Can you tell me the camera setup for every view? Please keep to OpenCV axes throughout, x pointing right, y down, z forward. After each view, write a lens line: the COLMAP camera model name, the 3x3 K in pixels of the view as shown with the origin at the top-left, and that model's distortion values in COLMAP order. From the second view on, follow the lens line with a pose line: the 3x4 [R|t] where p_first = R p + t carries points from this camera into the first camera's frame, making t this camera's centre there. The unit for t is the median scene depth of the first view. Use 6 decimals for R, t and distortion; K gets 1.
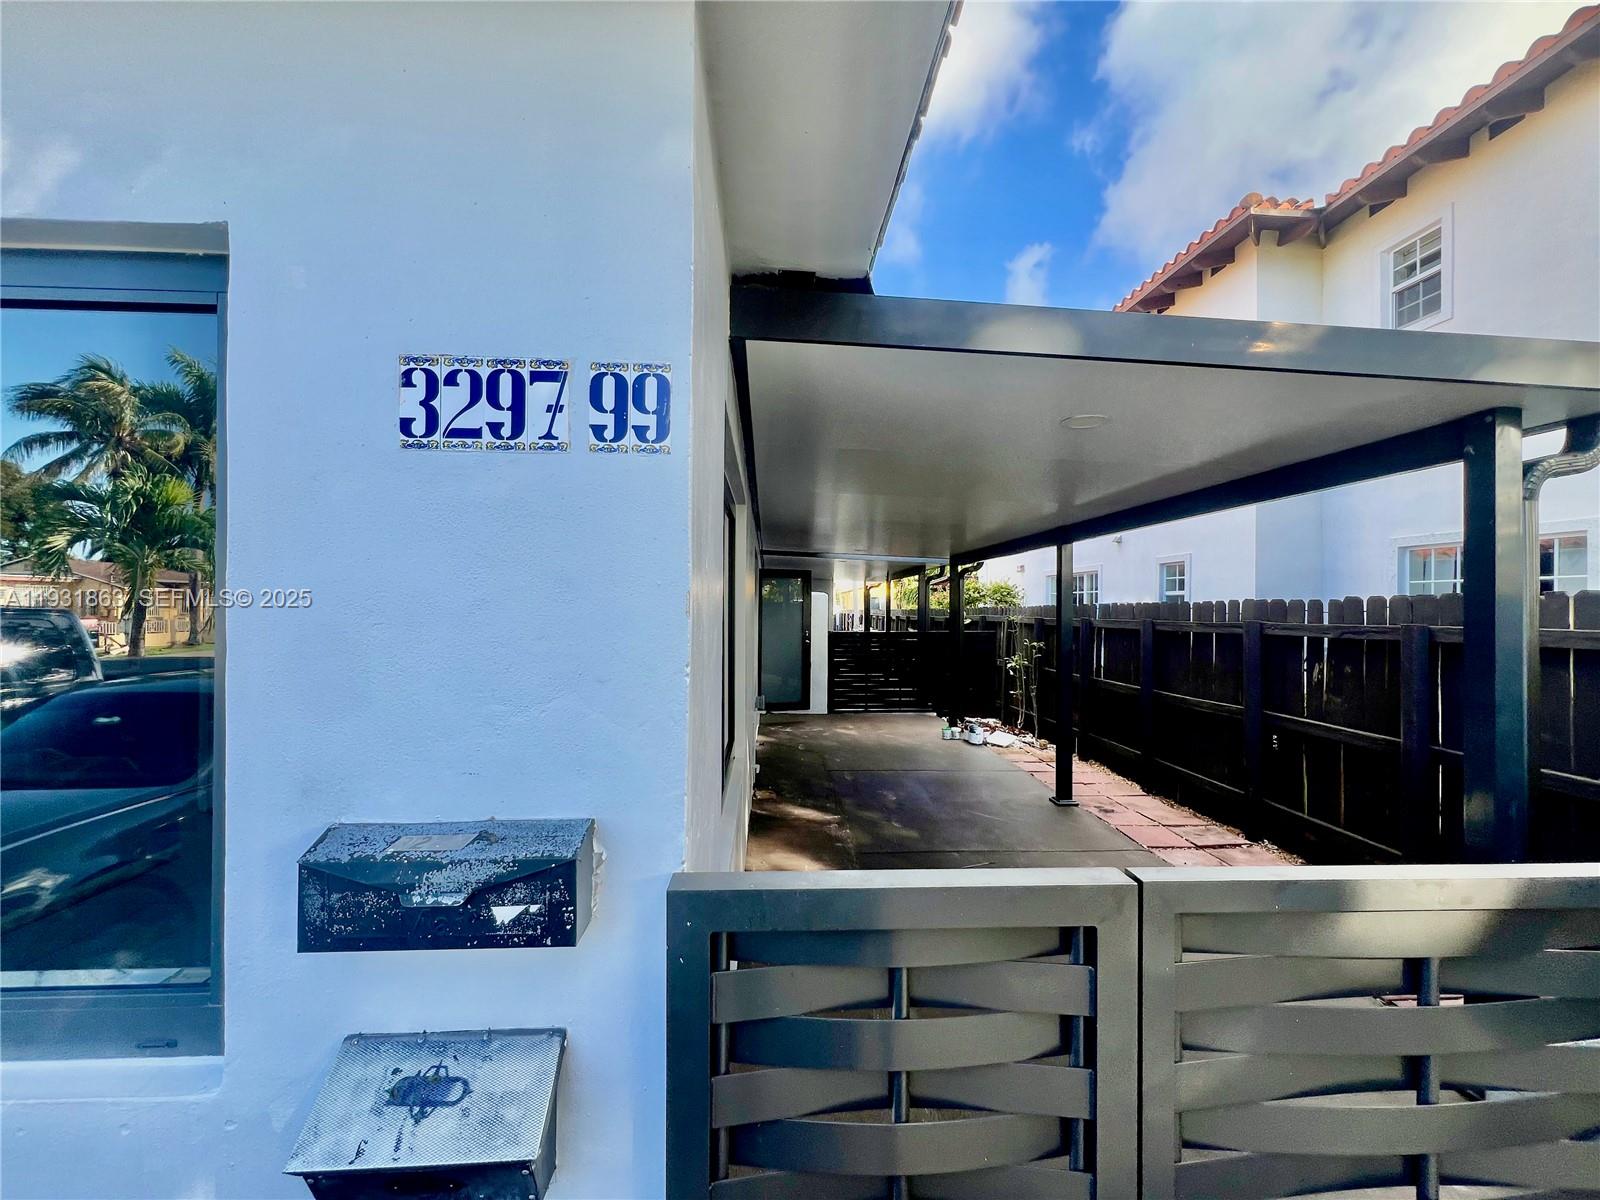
lens RADIAL K [[639.0, 0, 798.8], [0, 639.0, 602.9], [0, 0, 1]] dist [-0.002334, 0.000218]
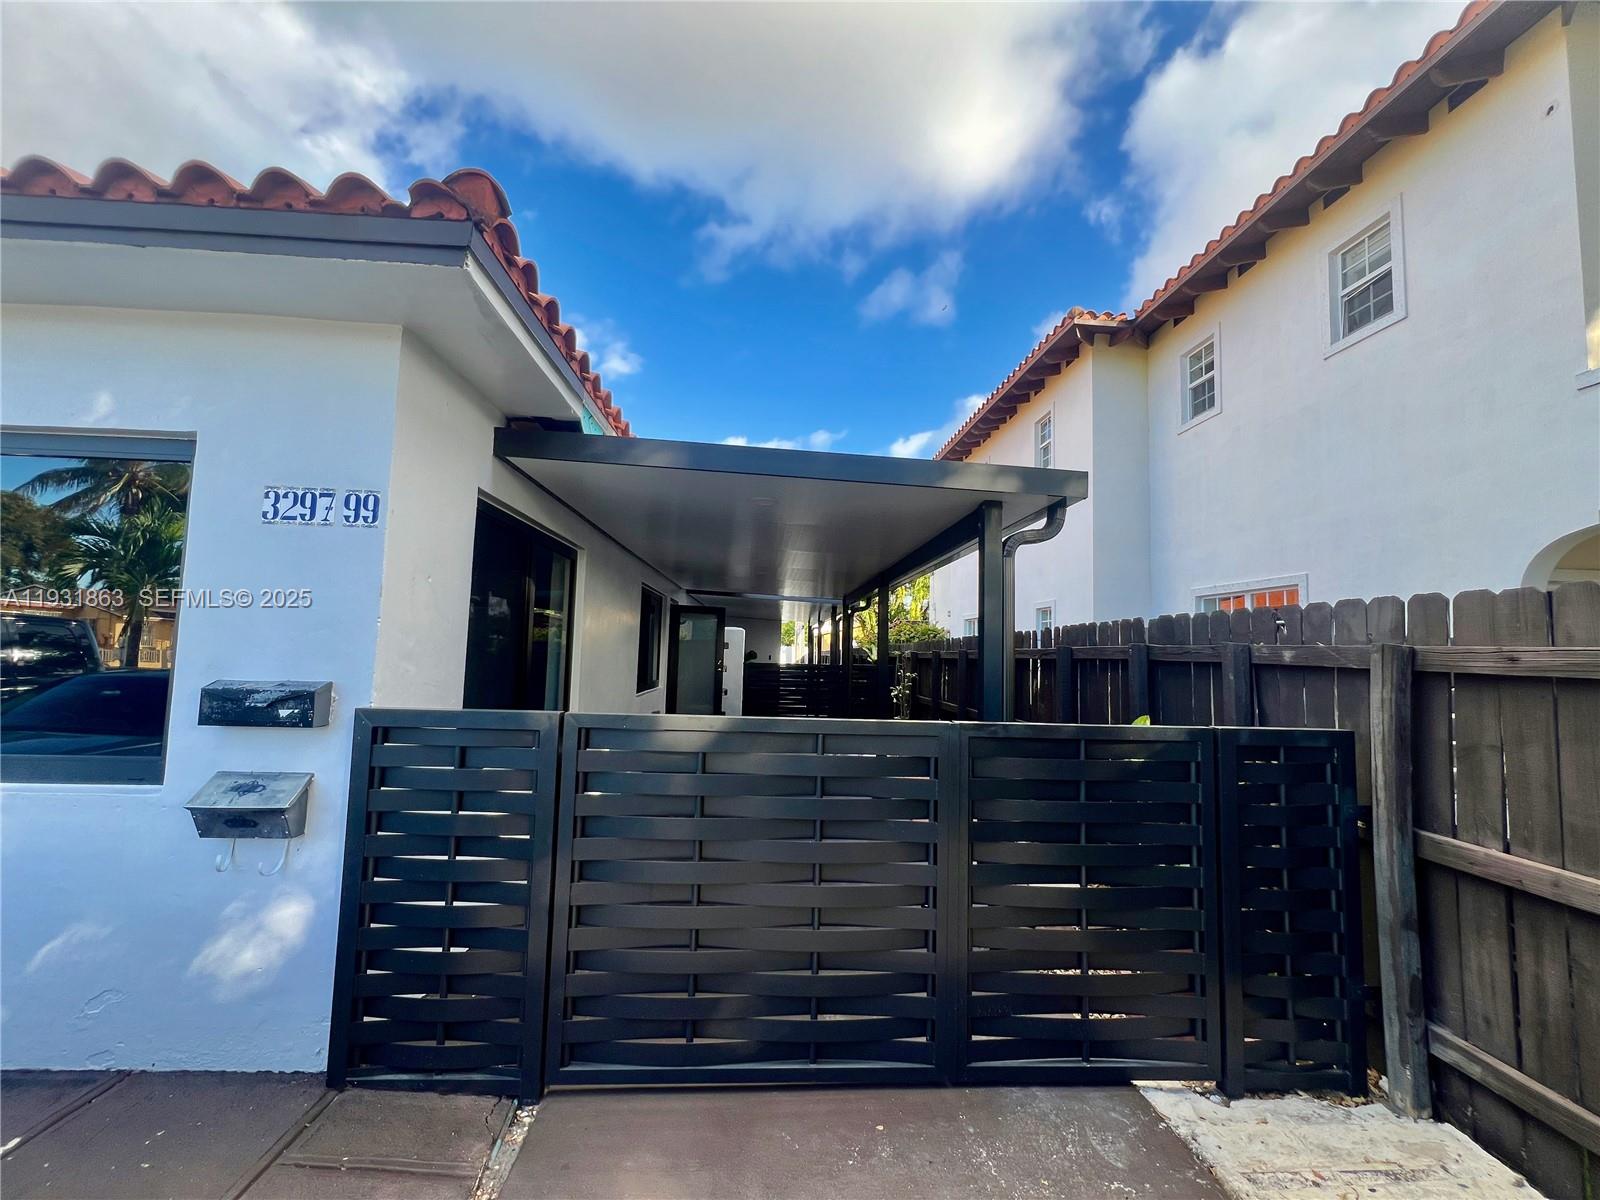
lens RADIAL K [[639.0, 0, 800.4], [0, 639.0, 603.1], [0, 0, 1]] dist [-0.002334, 0.000218]
pose [[0.999796, 0.019819, 0.003921, 1.362967], [-0.019489, 0.997252, -0.071482, 0.181943], [-0.005327, 0.071391, 0.997434, -1.346953]]
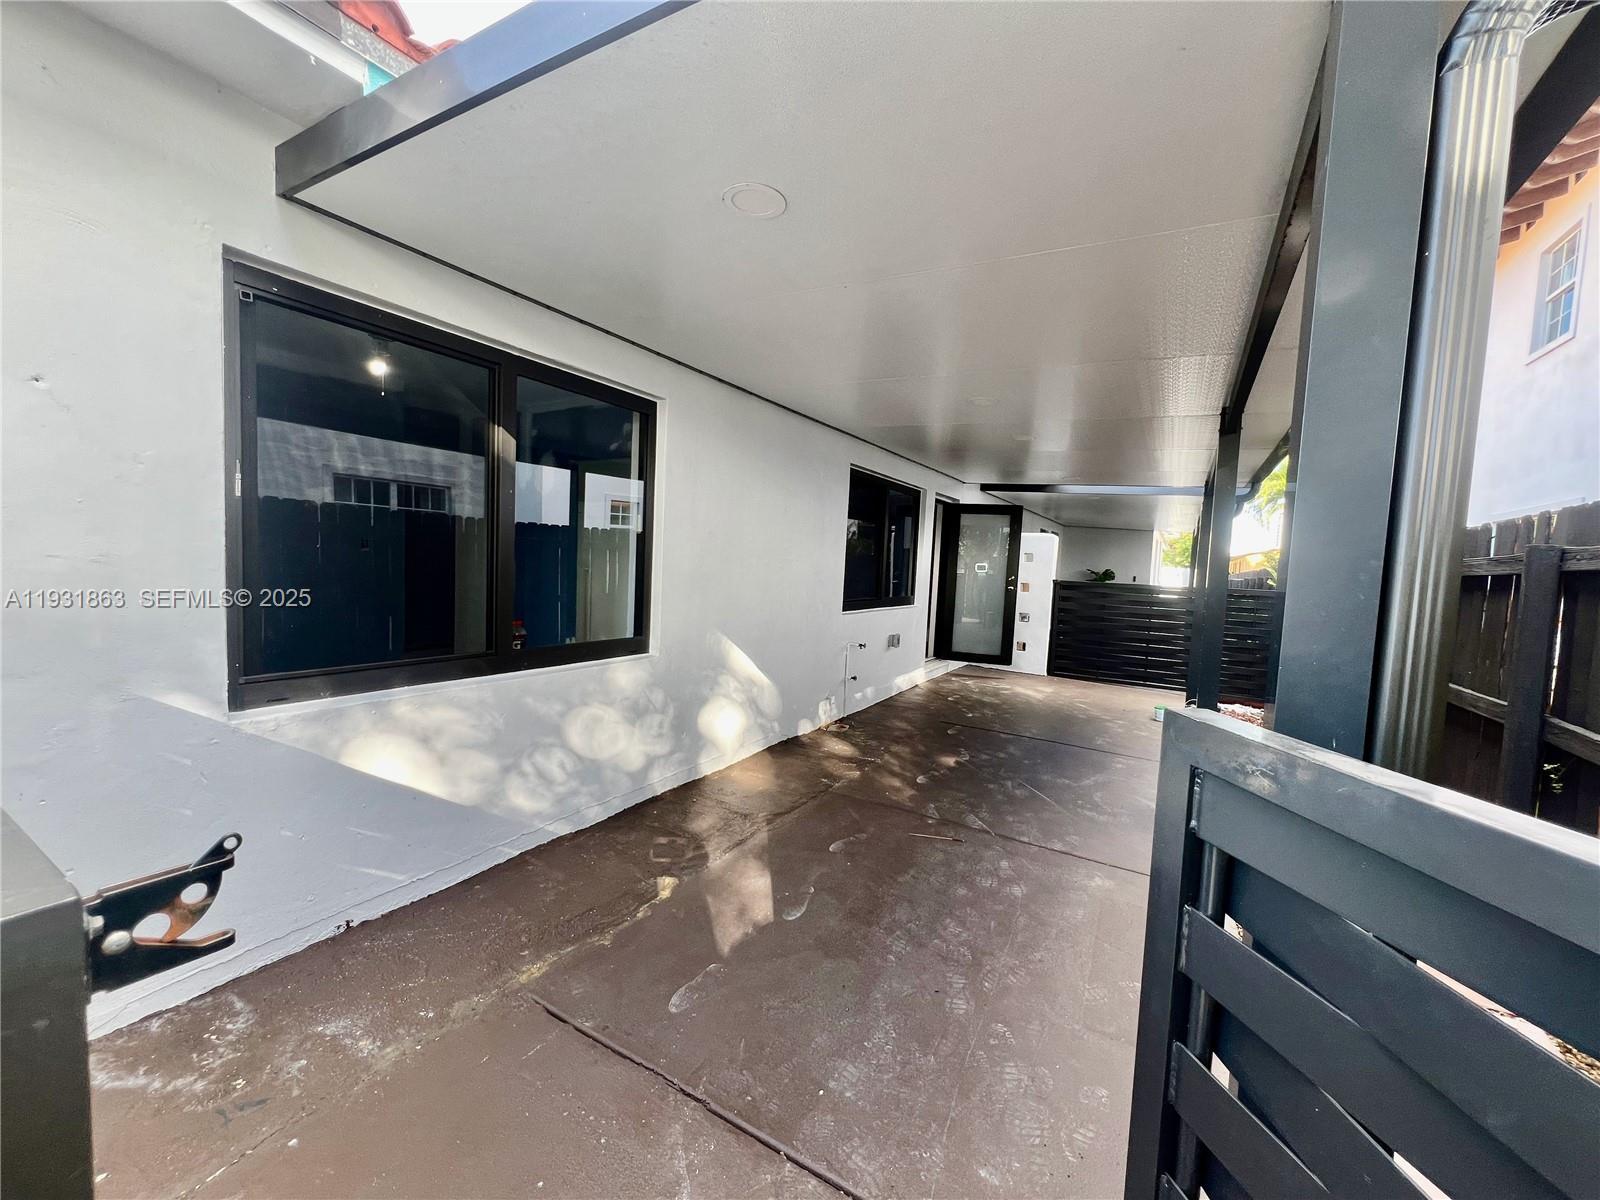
lens RADIAL K [[639.0, 0, 799.6], [0, 639.0, 600.5], [0, 0, 1]] dist [-0.002334, 0.000218]
pose [[0.826620, 0.067891, -0.558650, 2.347520], [-0.037894, 0.997158, 0.065109, 0.292712], [0.561483, -0.032651, 0.826844, 1.059418]]
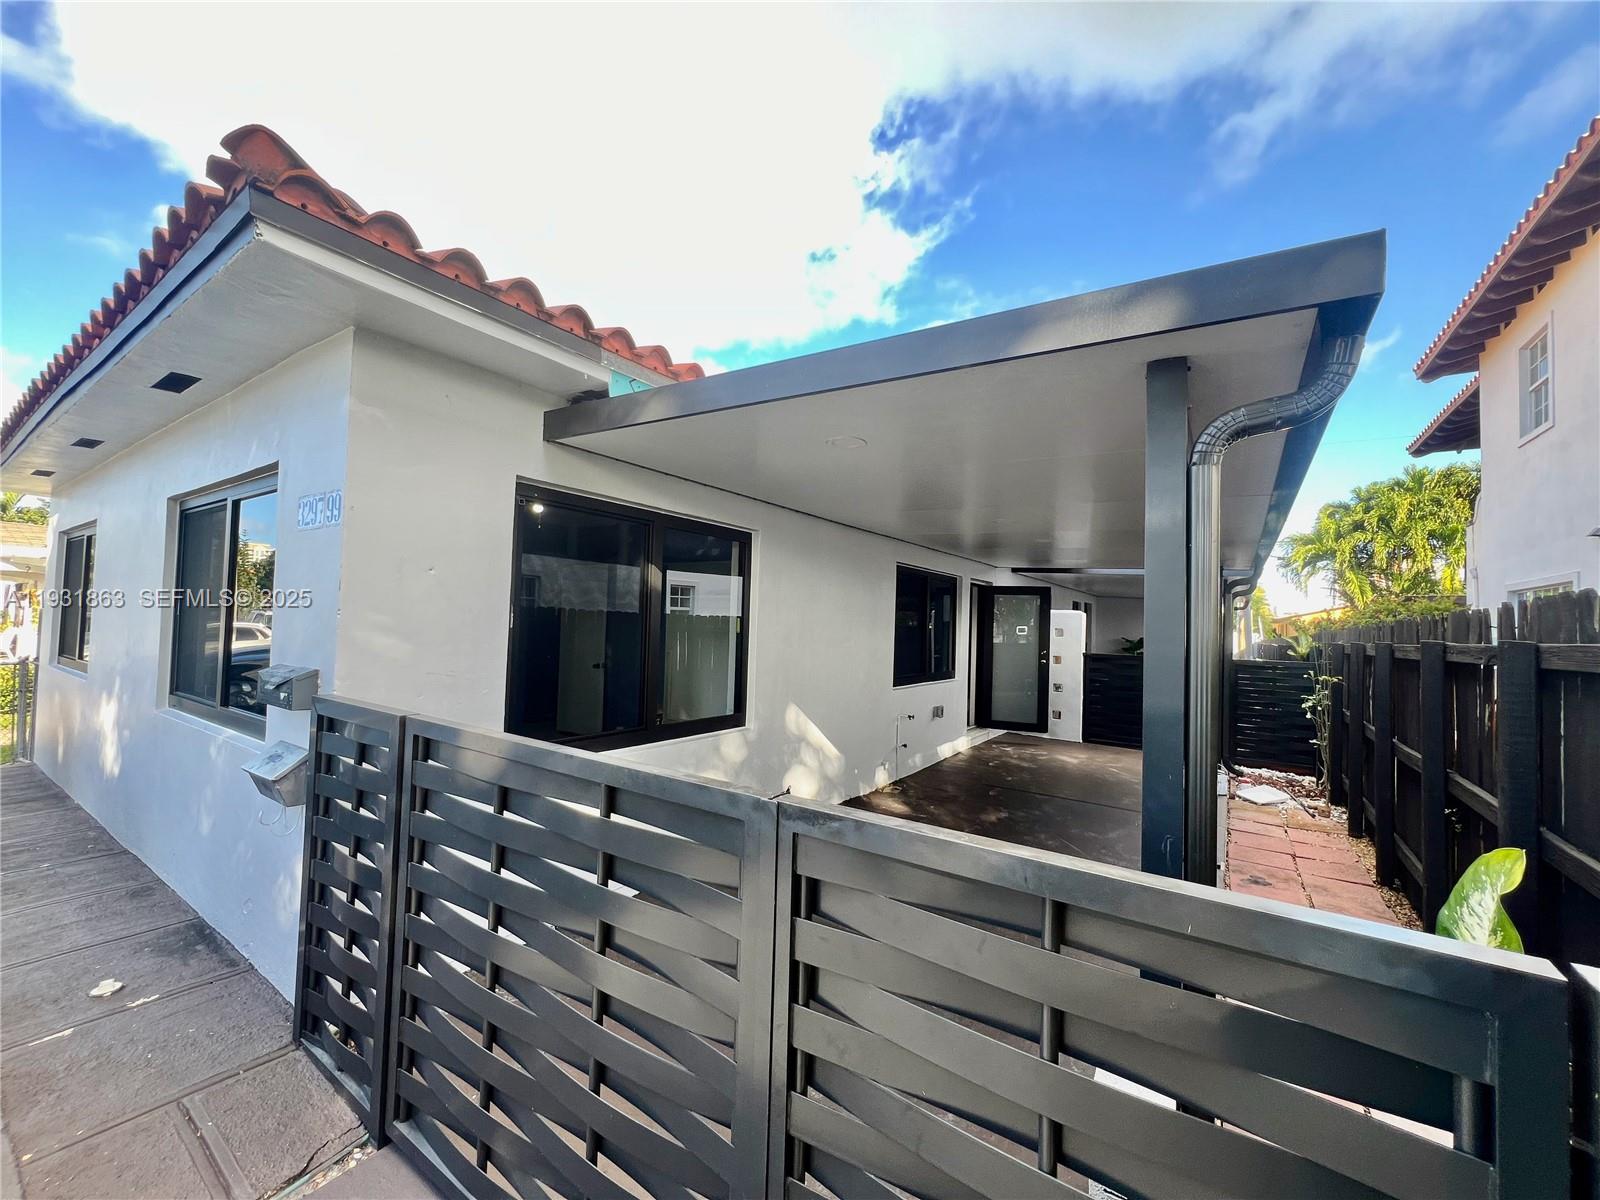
lens RADIAL K [[639.0, 0, 800.5], [0, 639.0, 600.5], [0, 0, 1]] dist [-0.002334, 0.000218]
pose [[0.793998, -0.004681, -0.607902, 2.744990], [-0.021989, 0.999095, -0.036414, 0.113474], [0.607523, 0.042280, 0.793176, 0.131448]]
